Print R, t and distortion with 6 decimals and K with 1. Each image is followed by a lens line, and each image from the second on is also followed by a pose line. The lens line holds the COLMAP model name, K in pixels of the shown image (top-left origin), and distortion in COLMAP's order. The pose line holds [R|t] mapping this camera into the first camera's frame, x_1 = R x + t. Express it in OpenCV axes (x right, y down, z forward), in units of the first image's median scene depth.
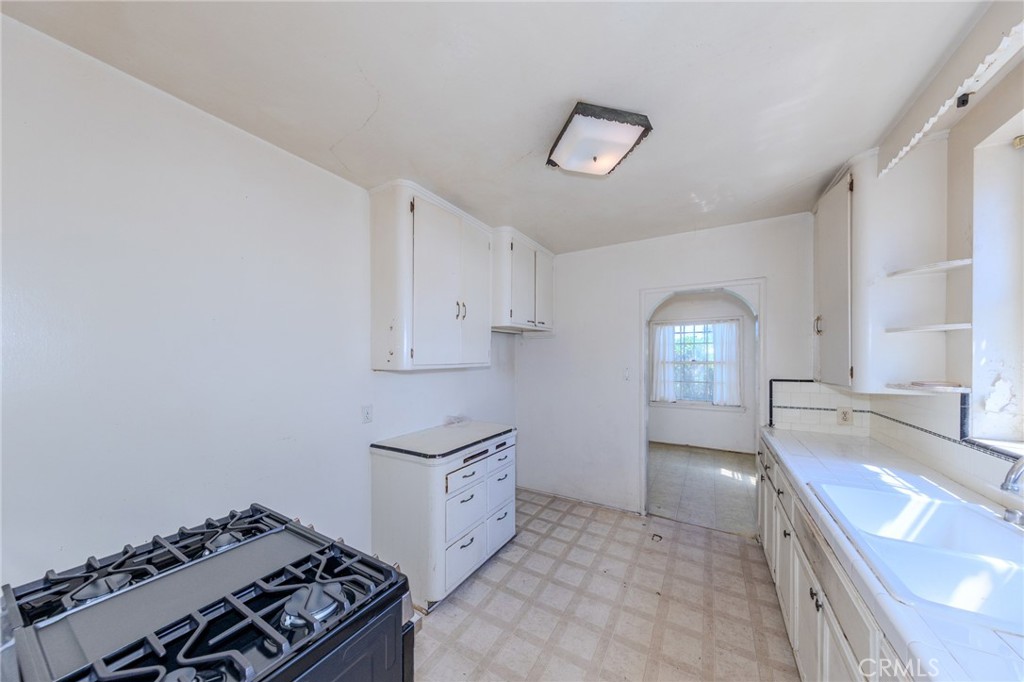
lens RADIAL K [[334.2, 0, 511.3], [0, 334.2, 362.4], [0, 0, 1]] dist [0.010921, -0.000010]
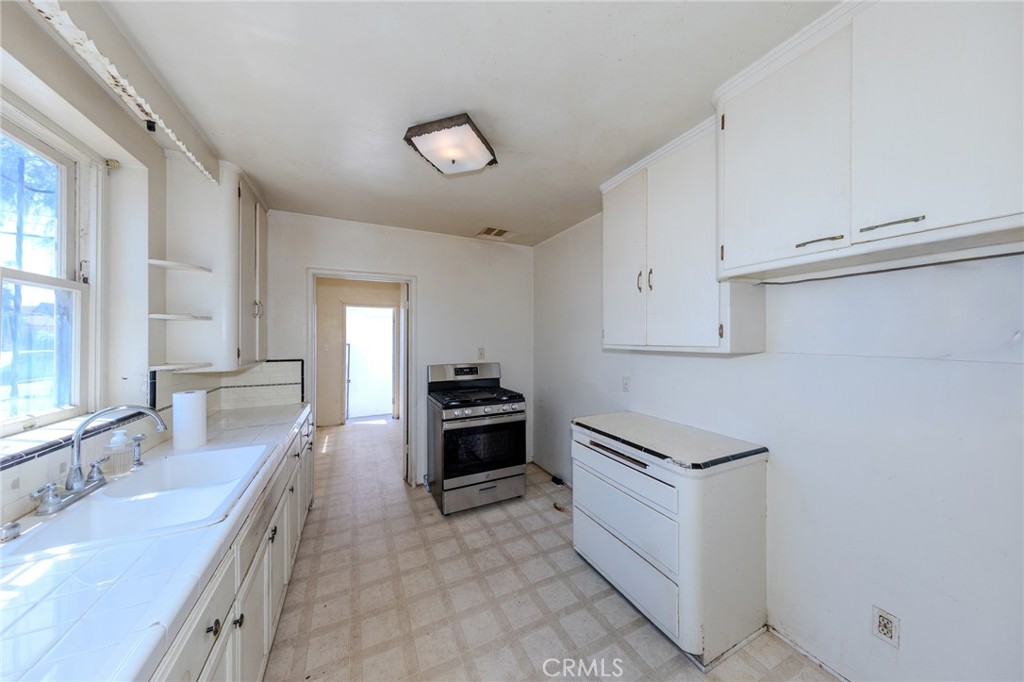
lens RADIAL K [[328.9, 0, 512.0], [0, 328.9, 341.0], [0, 0, 1]] dist [0.010693, -0.000061]
pose [[-0.553816, 0.011847, -0.832555, 0.862981], [-0.005759, 0.999820, 0.018058, -0.022809], [0.832619, 0.014795, -0.553648, 1.457615]]
